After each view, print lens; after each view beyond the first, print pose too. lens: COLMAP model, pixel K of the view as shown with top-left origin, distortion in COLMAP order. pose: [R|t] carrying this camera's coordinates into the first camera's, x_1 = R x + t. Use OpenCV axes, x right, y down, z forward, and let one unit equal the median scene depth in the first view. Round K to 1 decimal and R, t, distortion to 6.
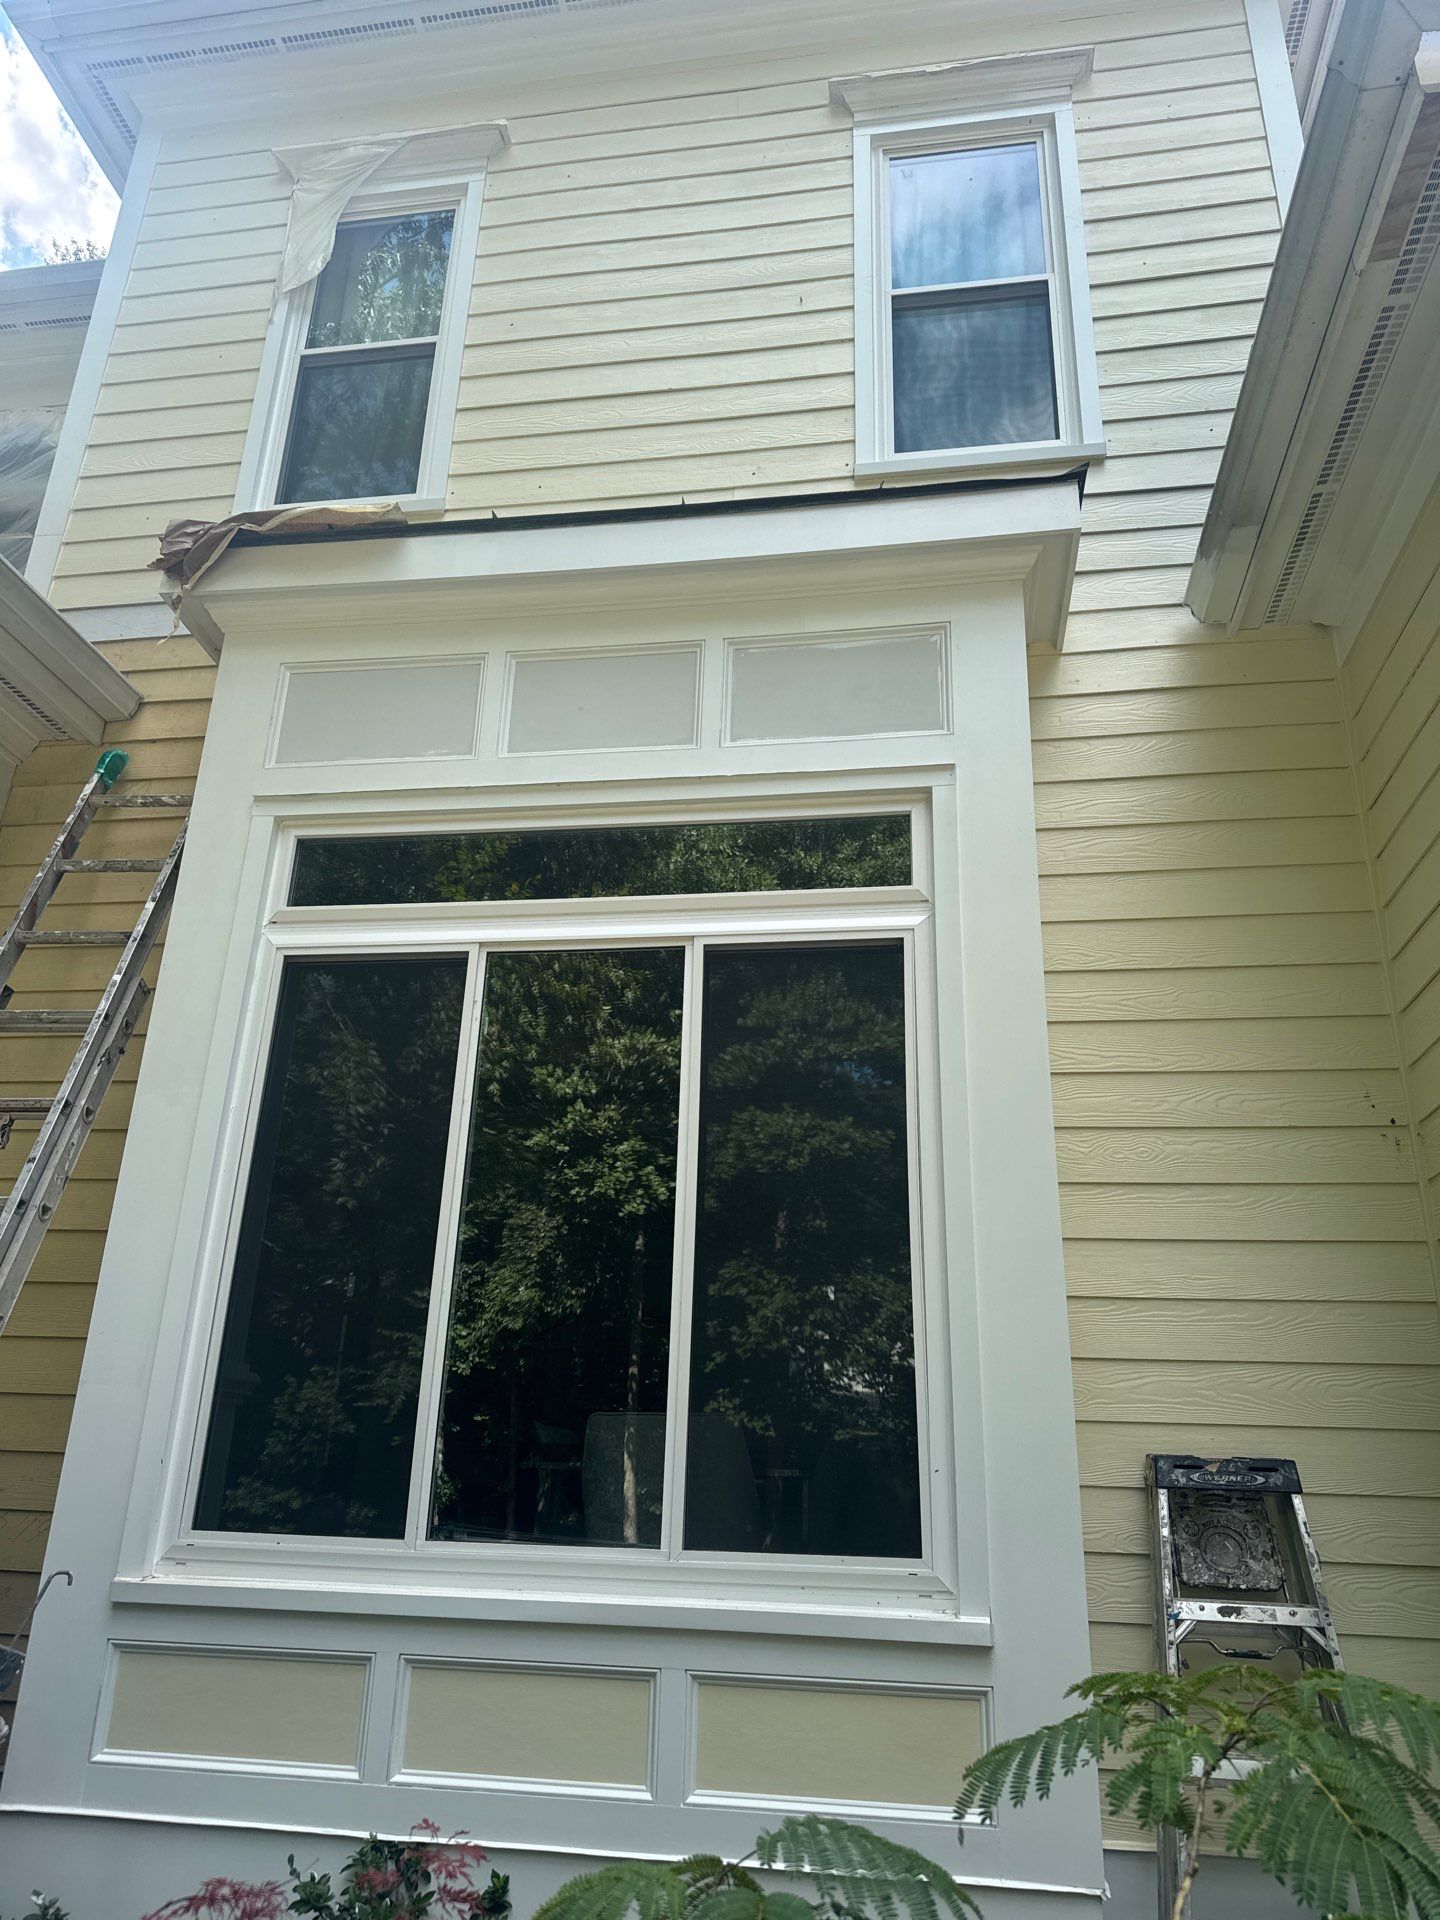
lens RADIAL K [[1347.3, 0, 711.7], [0, 1347.3, 968.2], [0, 0, 1]] dist [0.067656, -0.083339]
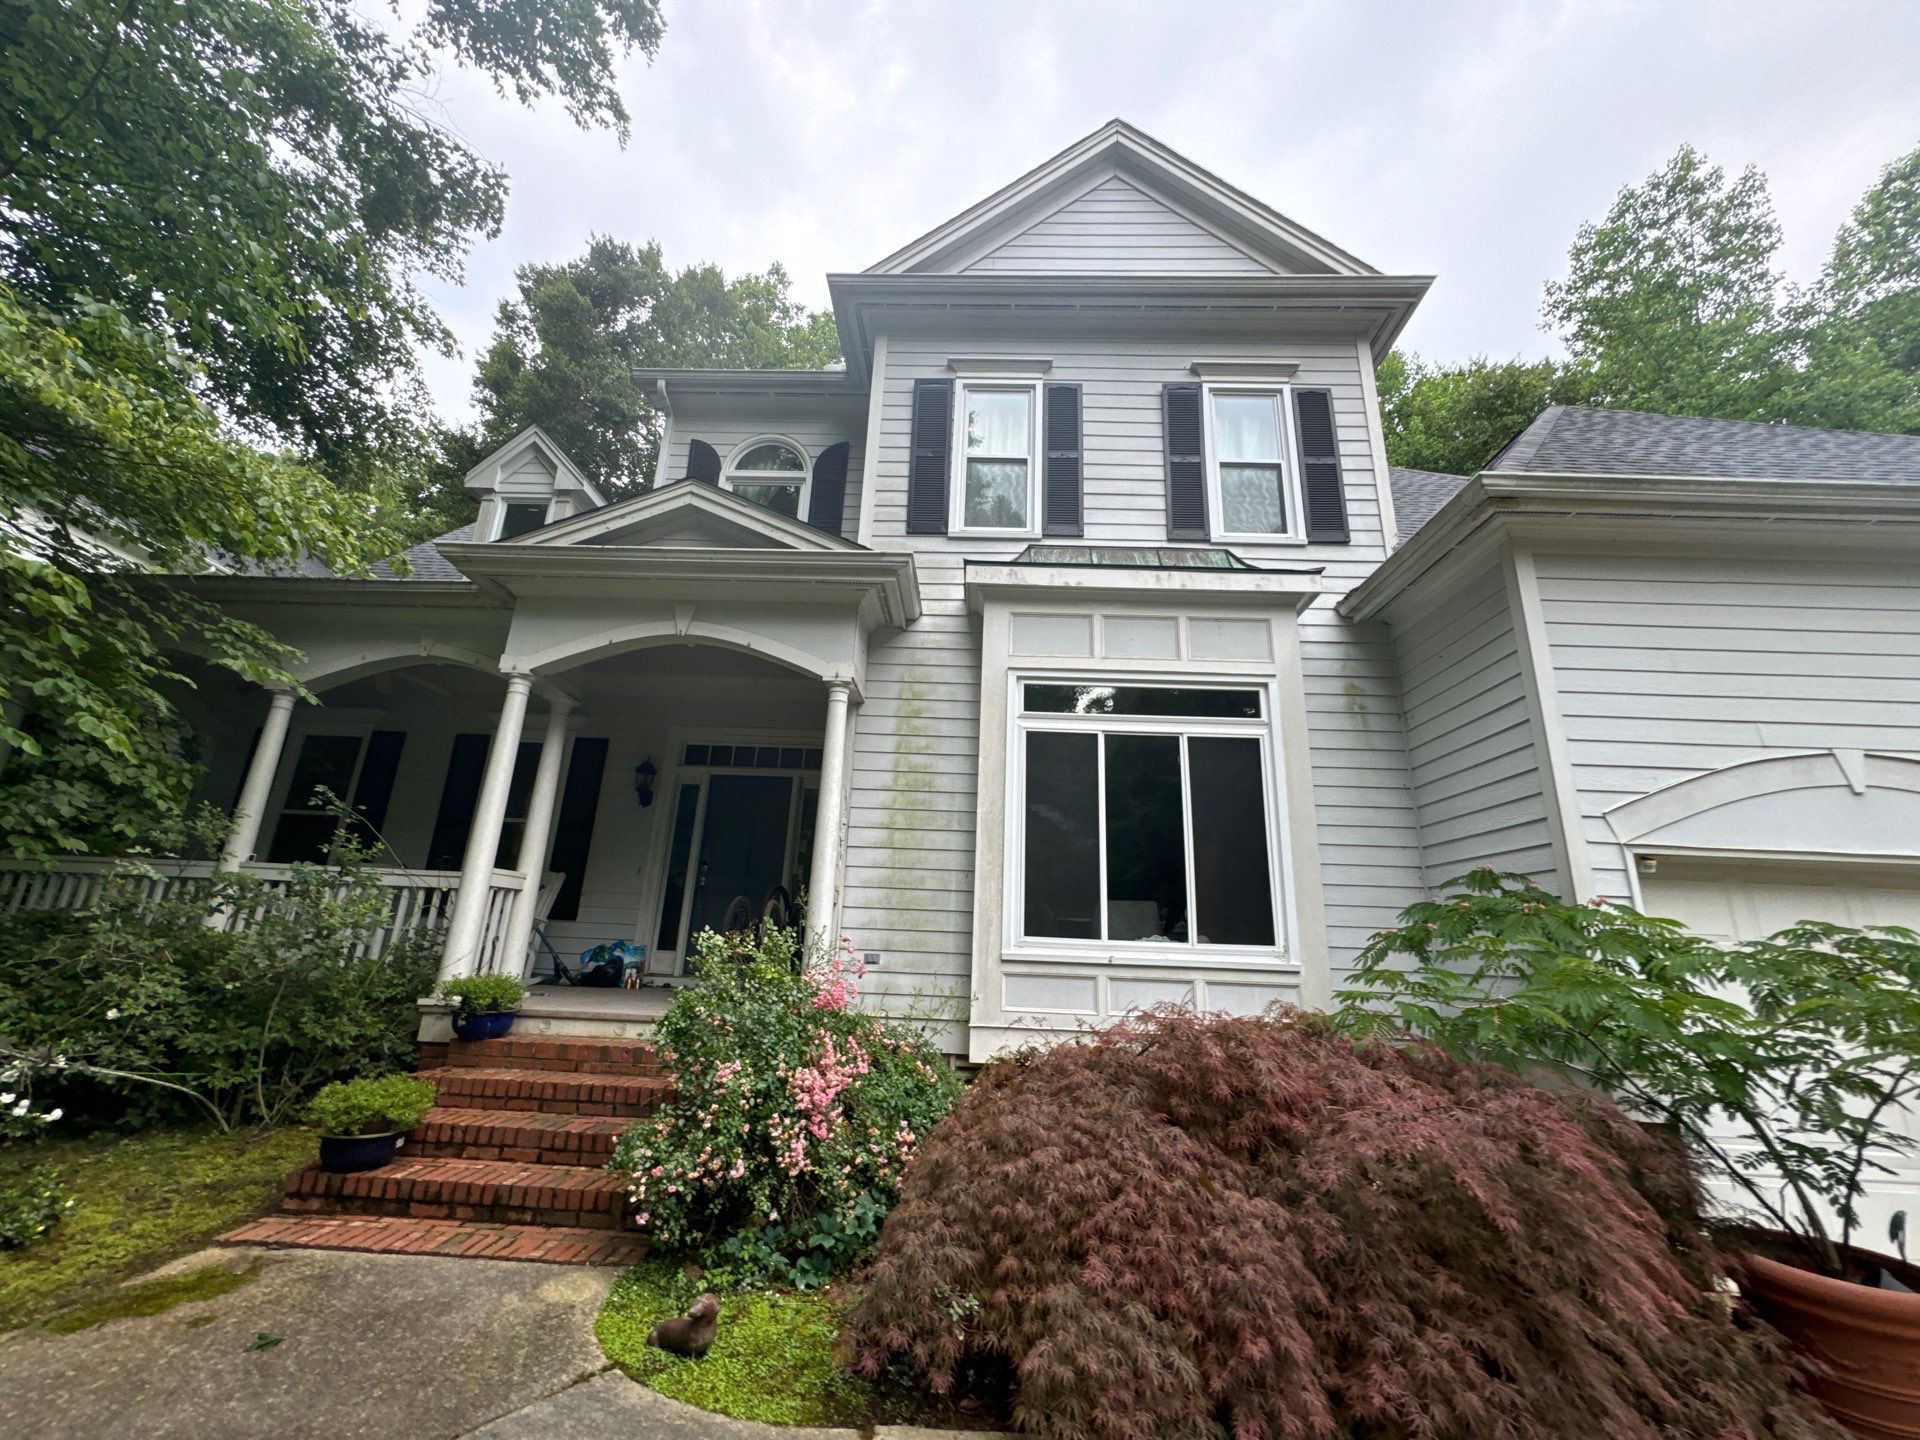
lens RADIAL K [[777.1, 0, 953.6], [0, 777.1, 716.4], [0, 0, 1]] dist [-0.001398, -0.000333]
pose [[0.991422, 0.042158, 0.123711, -0.618204], [-0.052178, 0.995516, 0.078906, -0.144414], [-0.119830, -0.084684, 0.989176, -0.473649]]
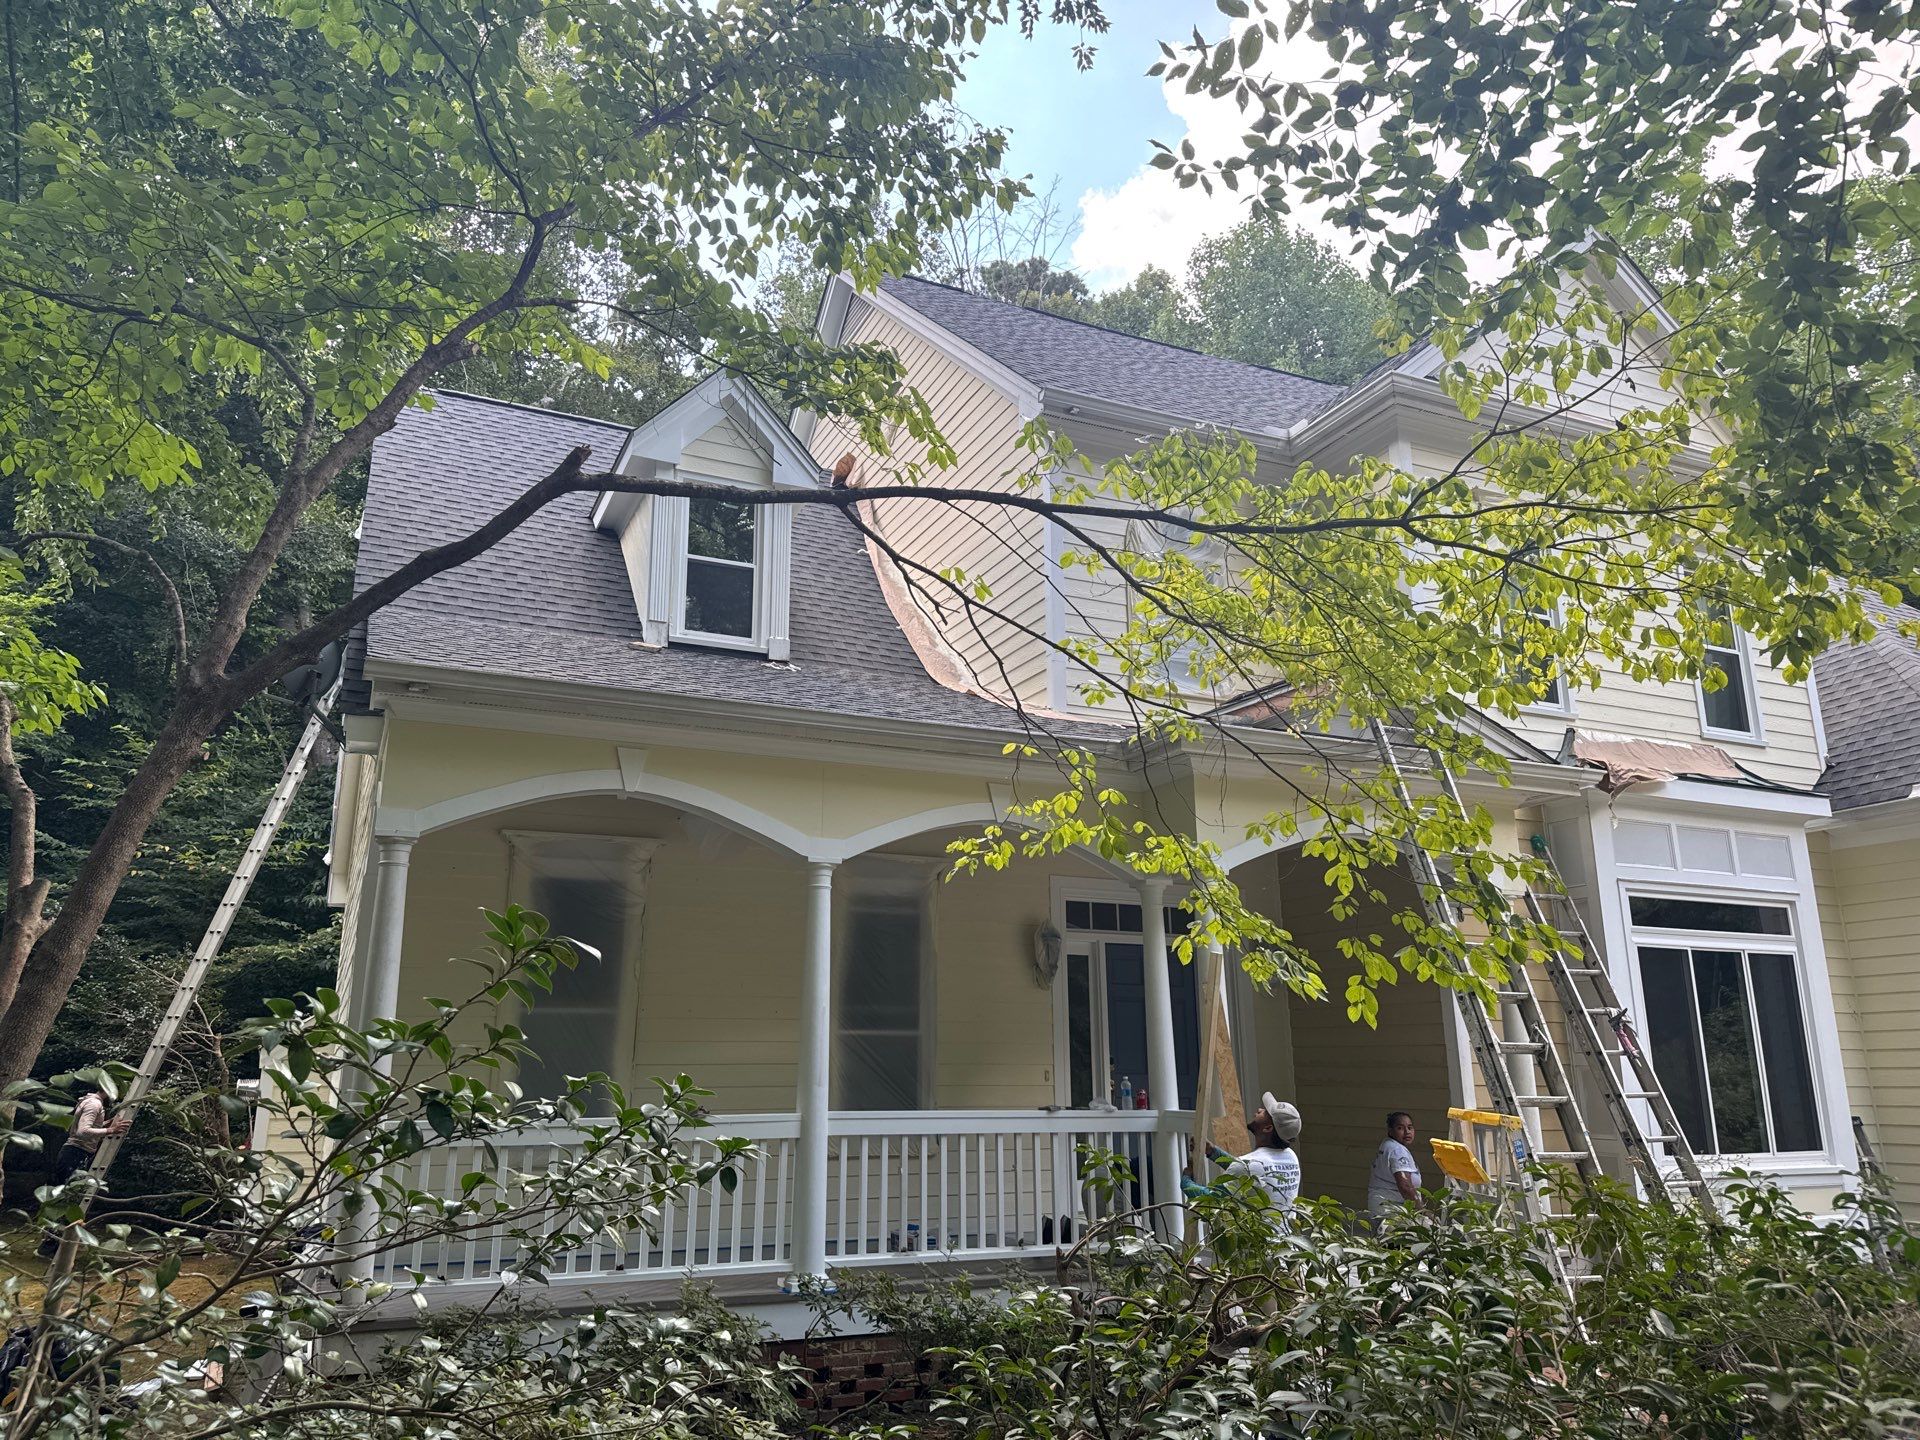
lens RADIAL K [[1324.4, 0, 932.1], [0, 1324.4, 719.8], [0, 0, 1]] dist [-0.000089, -0.001048]
pose [[0.845038, 0.108035, 0.523678, -2.741810], [-0.170577, 0.982671, 0.072529, -0.377347], [-0.506768, -0.150618, 0.848823, -0.407971]]
